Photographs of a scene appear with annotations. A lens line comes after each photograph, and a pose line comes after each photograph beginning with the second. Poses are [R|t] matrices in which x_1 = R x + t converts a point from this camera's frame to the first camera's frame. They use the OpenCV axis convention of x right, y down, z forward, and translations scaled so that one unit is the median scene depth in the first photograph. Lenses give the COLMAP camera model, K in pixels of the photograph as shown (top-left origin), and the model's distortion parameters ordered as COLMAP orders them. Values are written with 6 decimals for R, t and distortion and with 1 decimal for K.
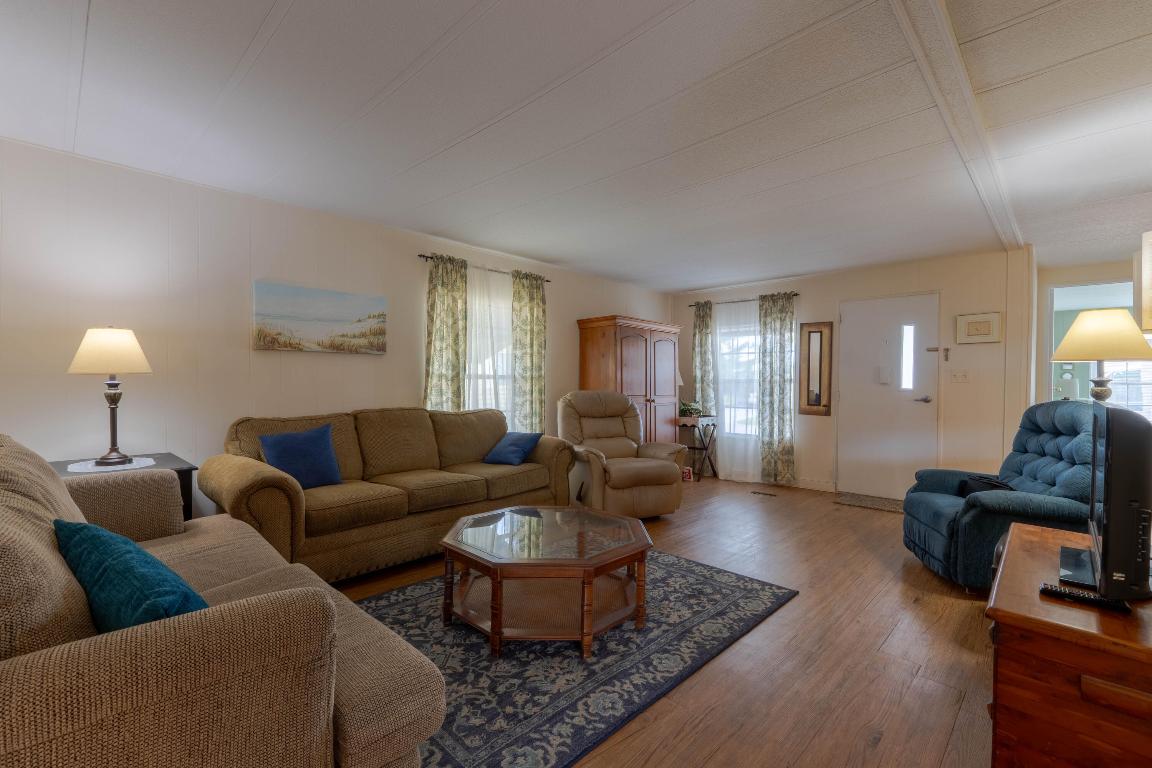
lens RADIAL K [[504.0, 0, 576.0], [0, 504.0, 384.0], [0, 0, 1]] dist [0.001338, 0.000053]
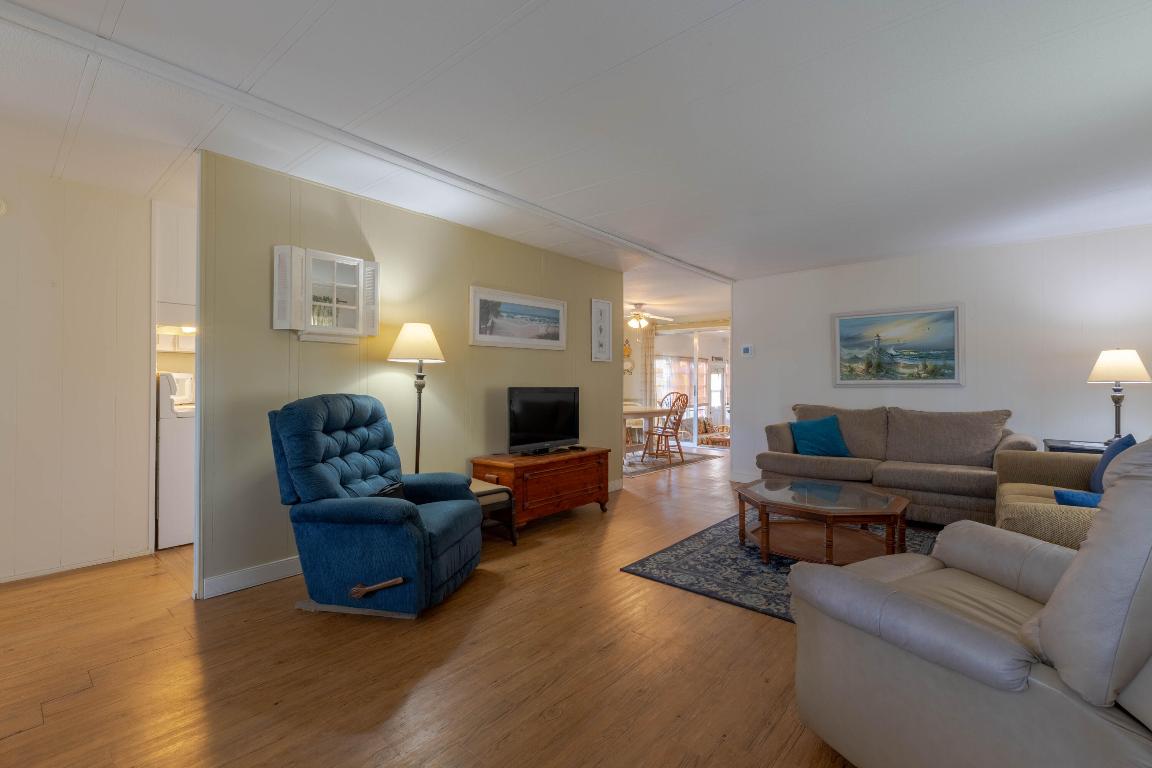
lens RADIAL K [[504.0, 0, 576.0], [0, 504.0, 384.0], [0, 0, 1]] dist [0.001338, 0.000053]
pose [[-0.998026, -0.015237, -0.060928, 0.658497], [-0.015603, 0.999863, 0.005541, 0.001197], [0.060835, 0.006481, -0.998127, 2.256507]]
